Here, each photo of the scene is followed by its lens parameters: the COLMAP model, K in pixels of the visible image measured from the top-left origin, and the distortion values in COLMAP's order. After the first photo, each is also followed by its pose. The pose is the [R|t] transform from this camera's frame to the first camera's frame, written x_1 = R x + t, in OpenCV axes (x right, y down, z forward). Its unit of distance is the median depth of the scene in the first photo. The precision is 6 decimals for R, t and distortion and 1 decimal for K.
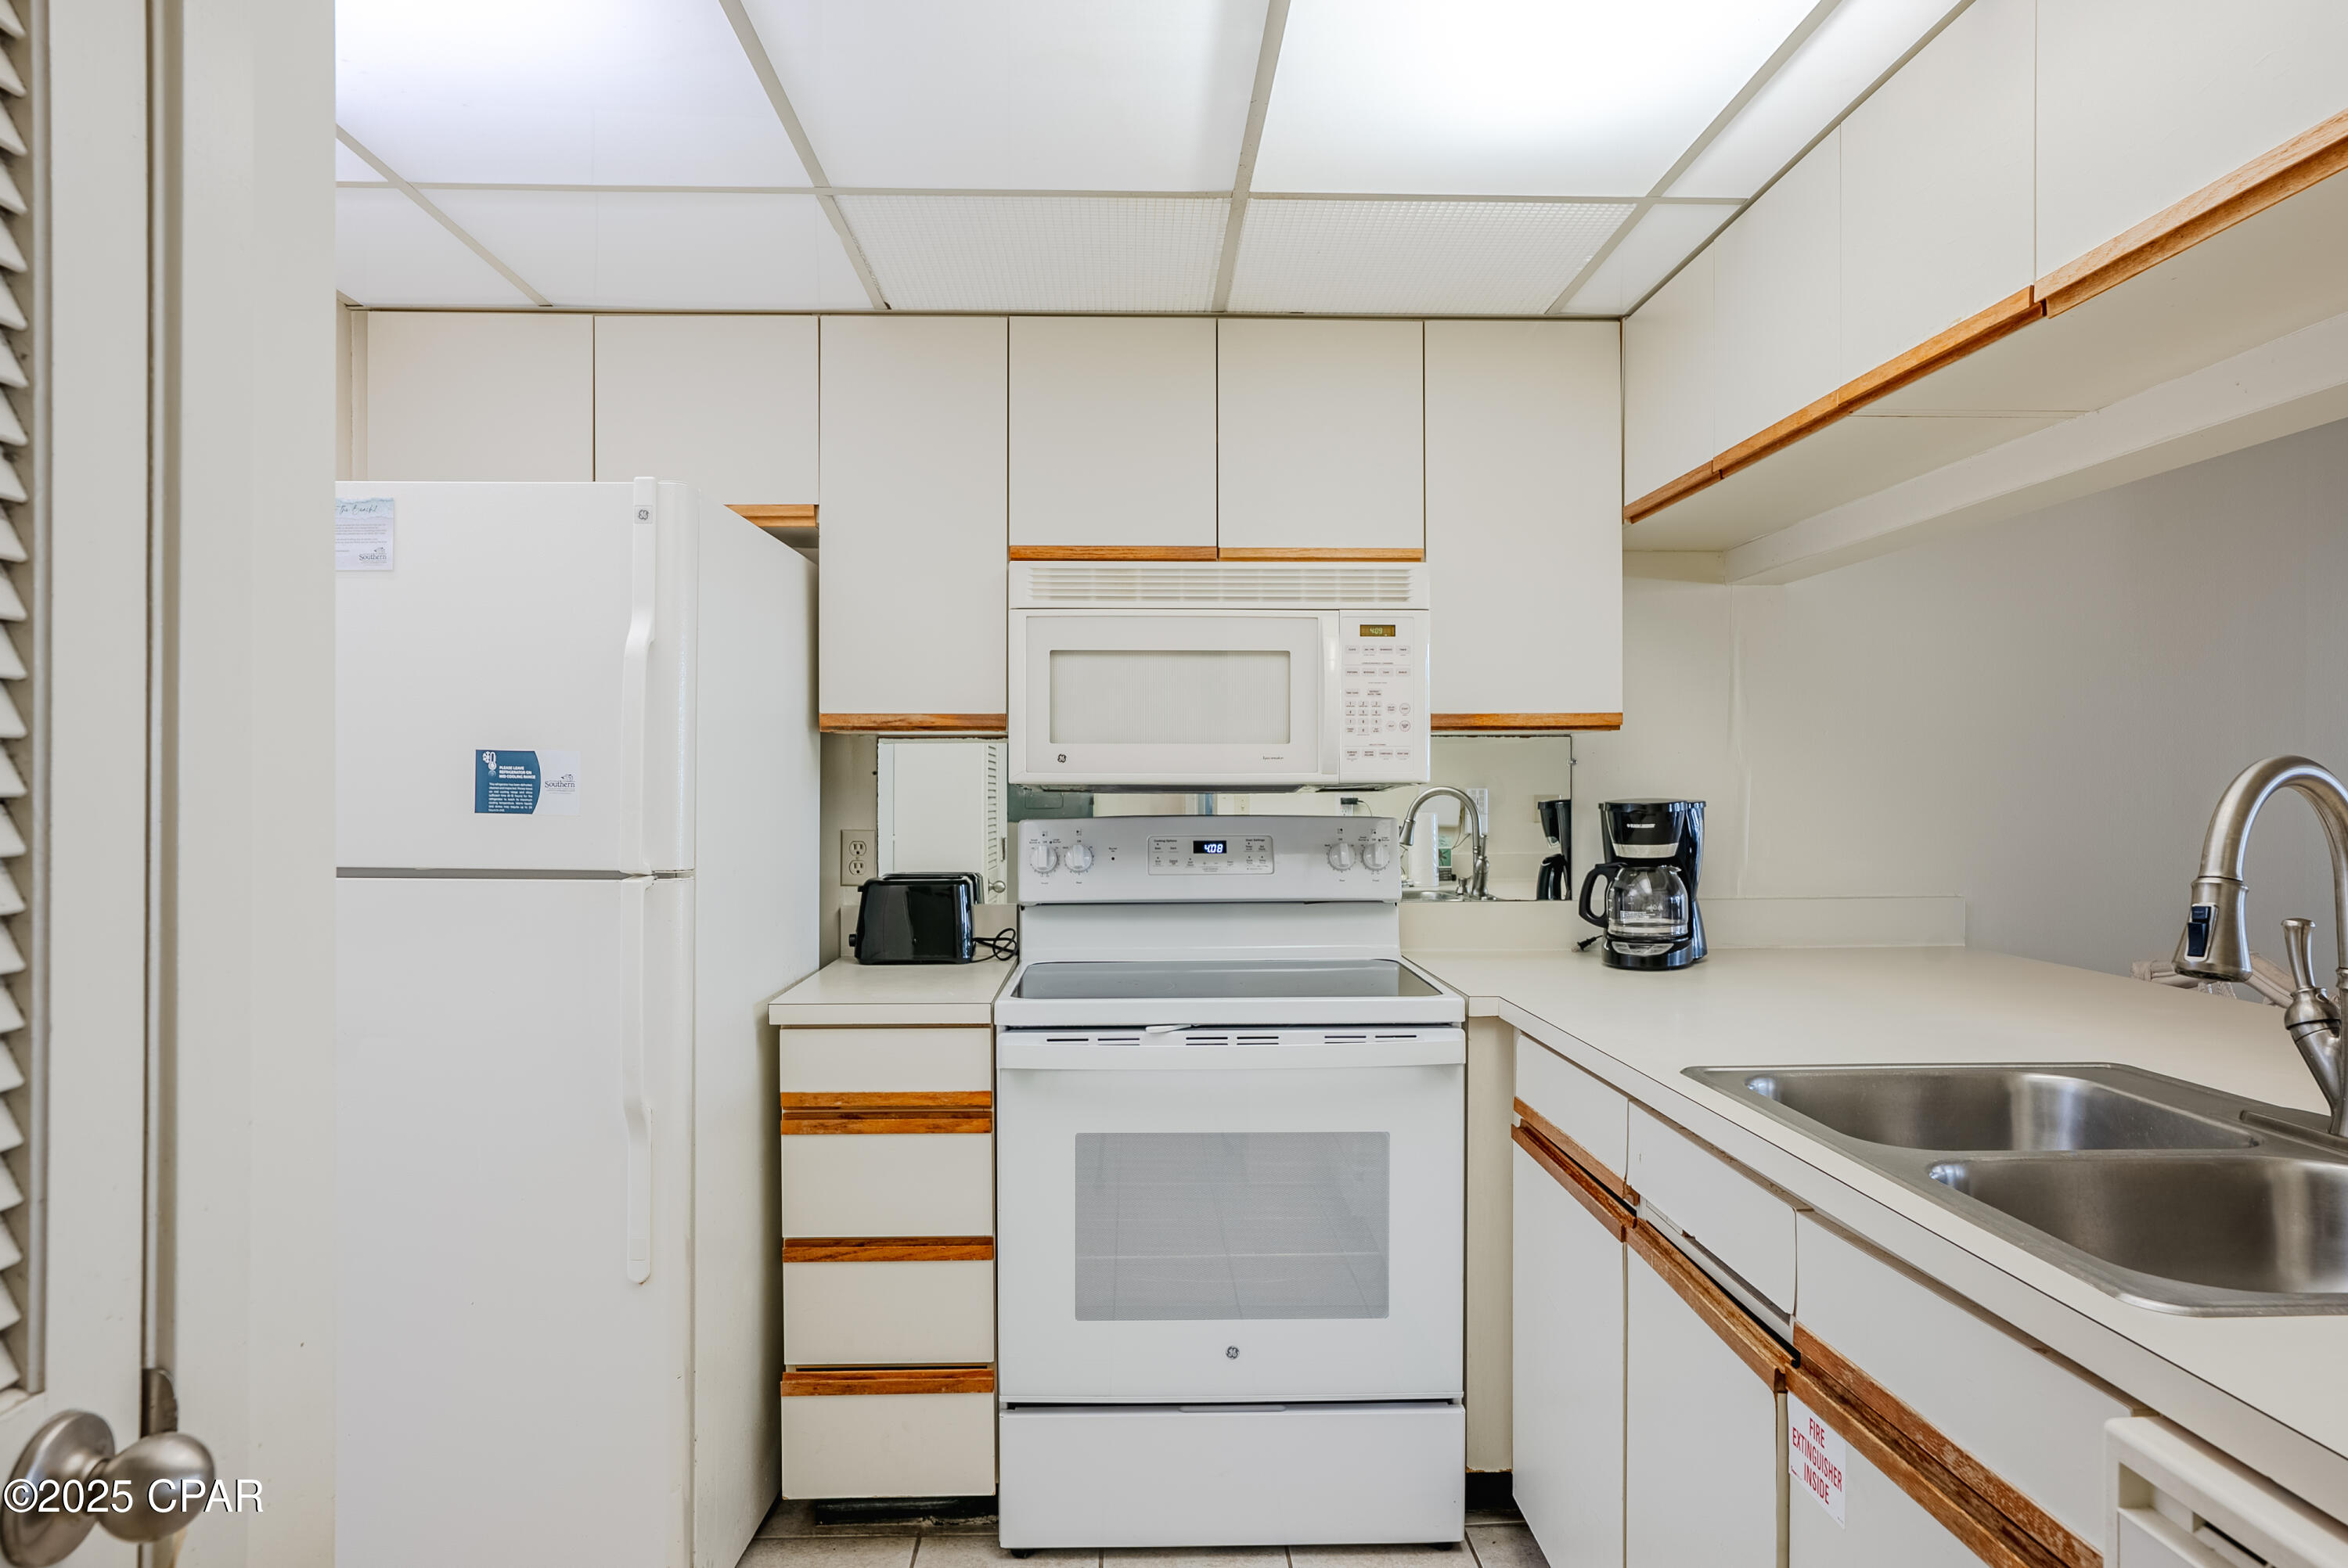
lens RADIAL K [[1415.6, 0, 1174.0], [0, 1415.6, 784.0], [0, 0, 1]] dist [-0.001040, -0.000059]
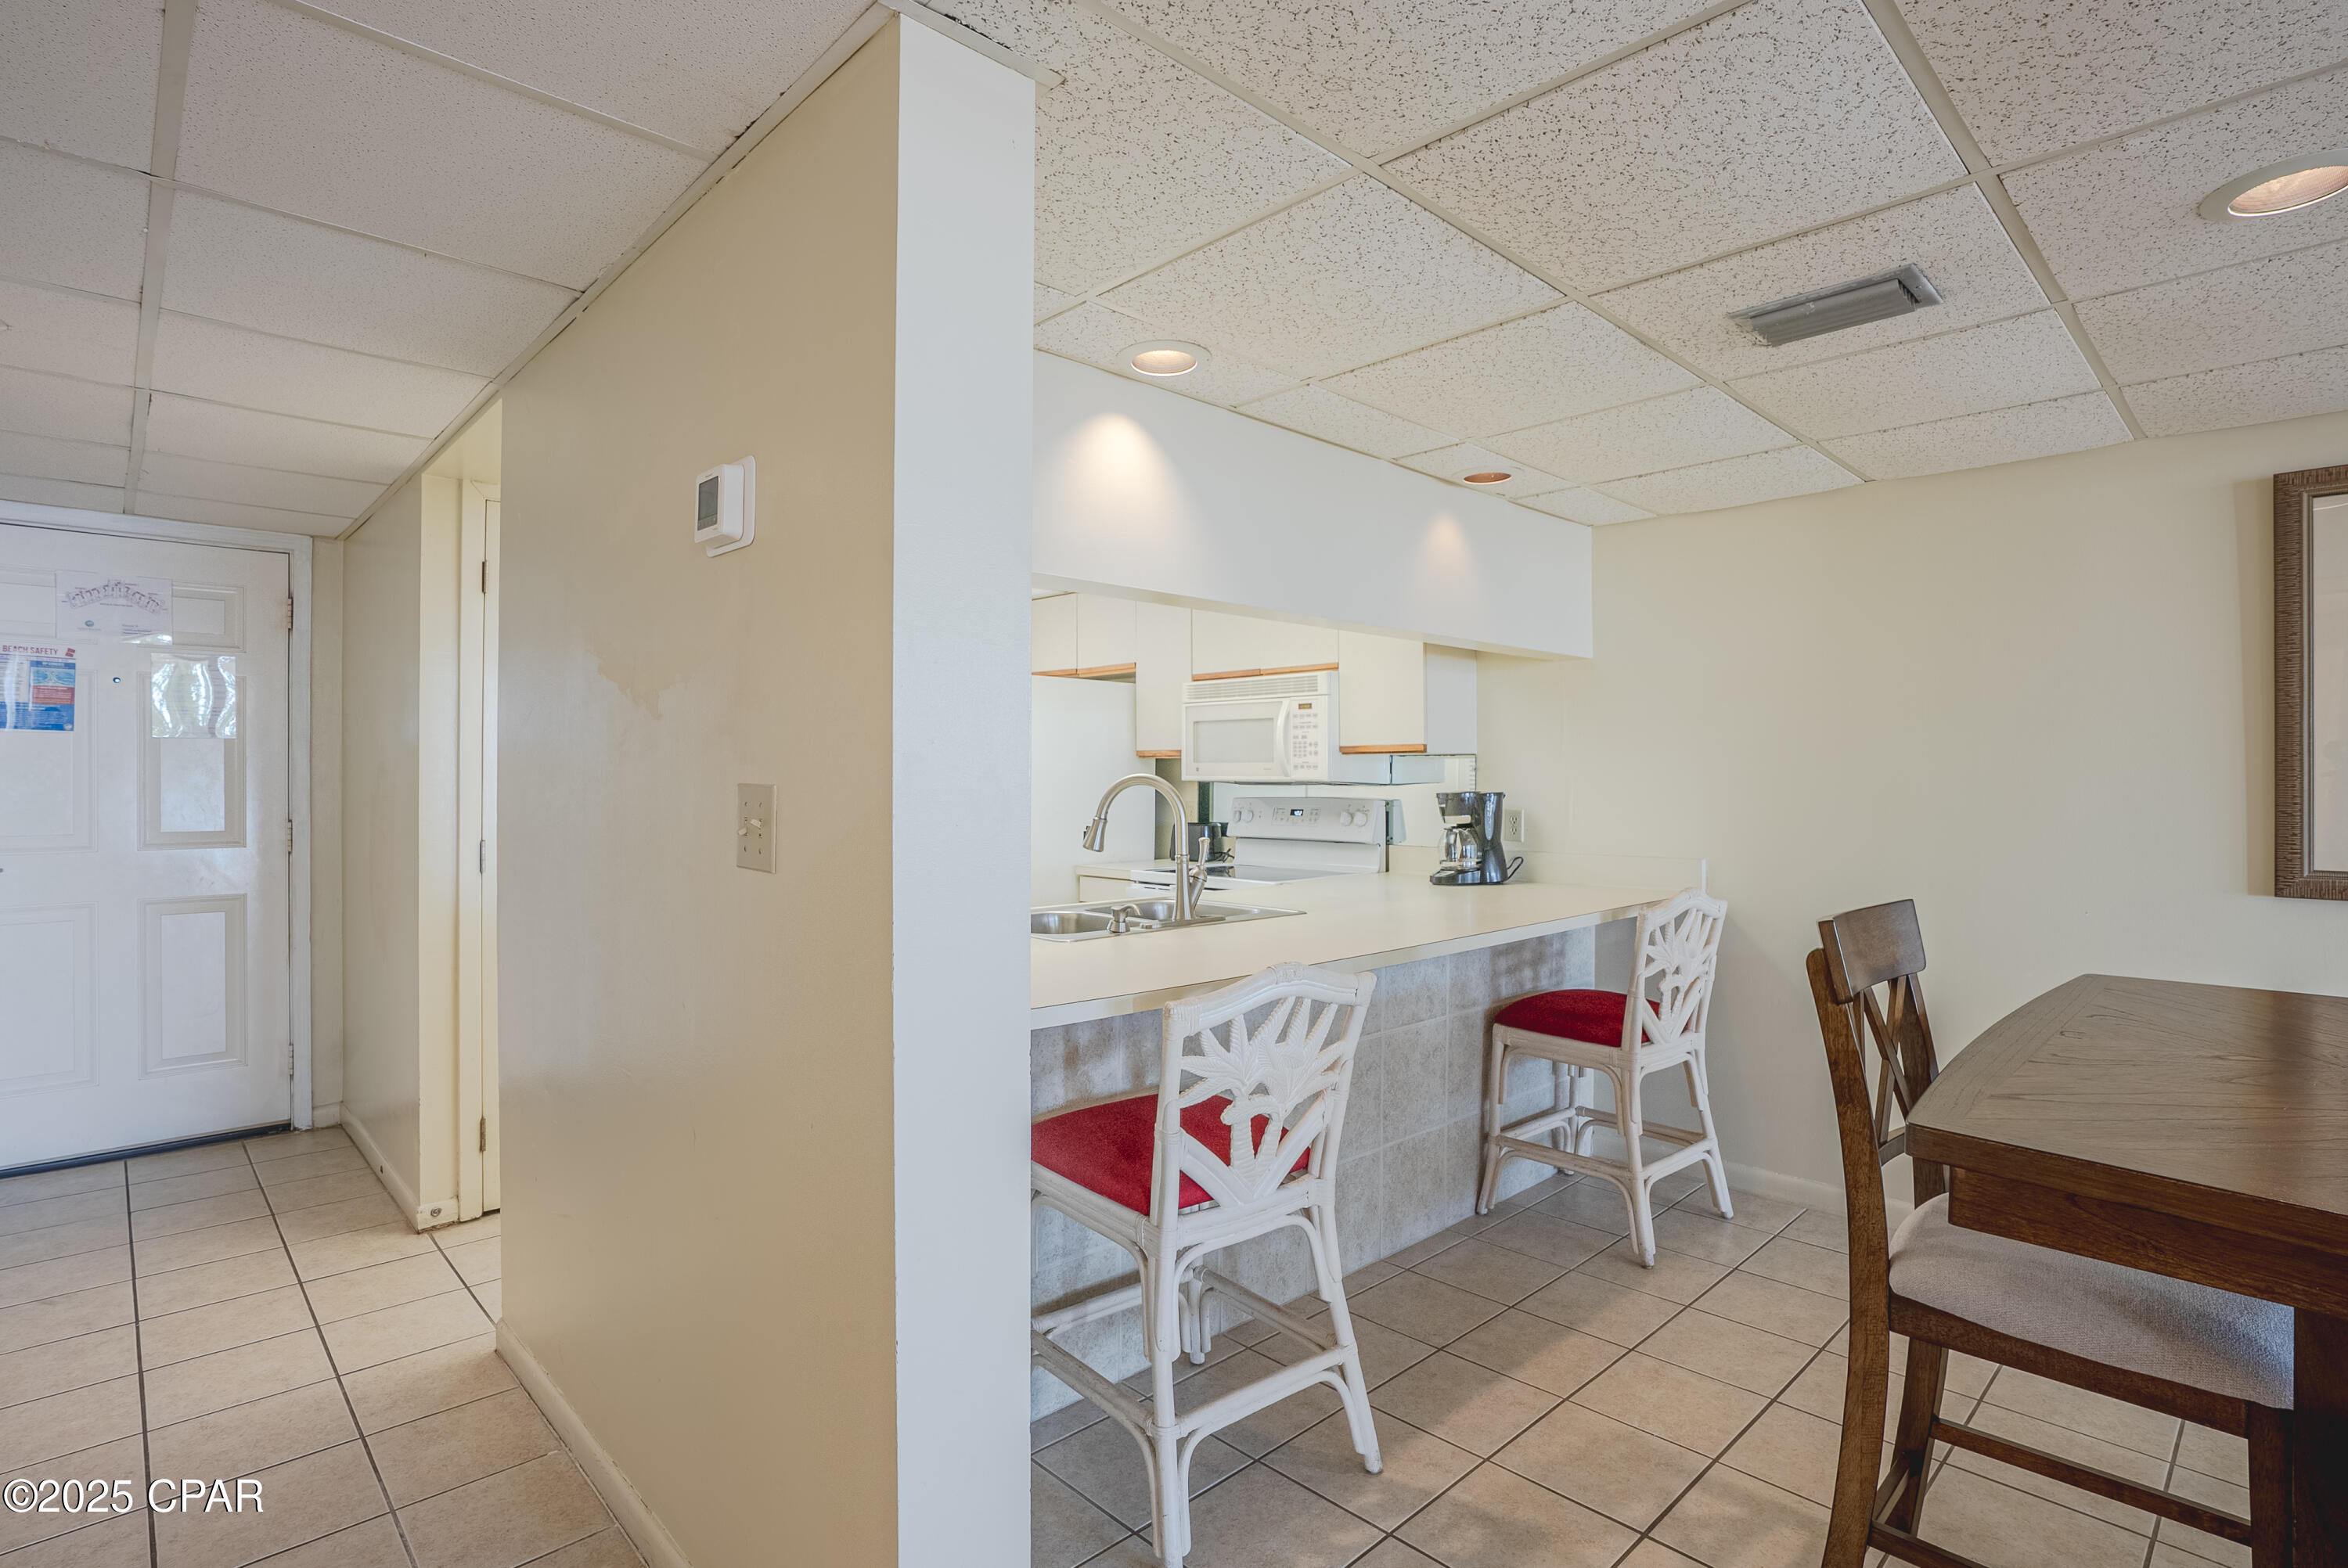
lens RADIAL K [[1131.9, 0, 1174.0], [0, 1131.9, 784.0], [0, 0, 1]] dist [-0.002306, -0.000279]
pose [[0.676044, 0.007696, -0.736821, 1.213229], [-0.004369, 0.999970, 0.006435, -0.006283], [0.736849, -0.001131, 0.676057, -0.236999]]
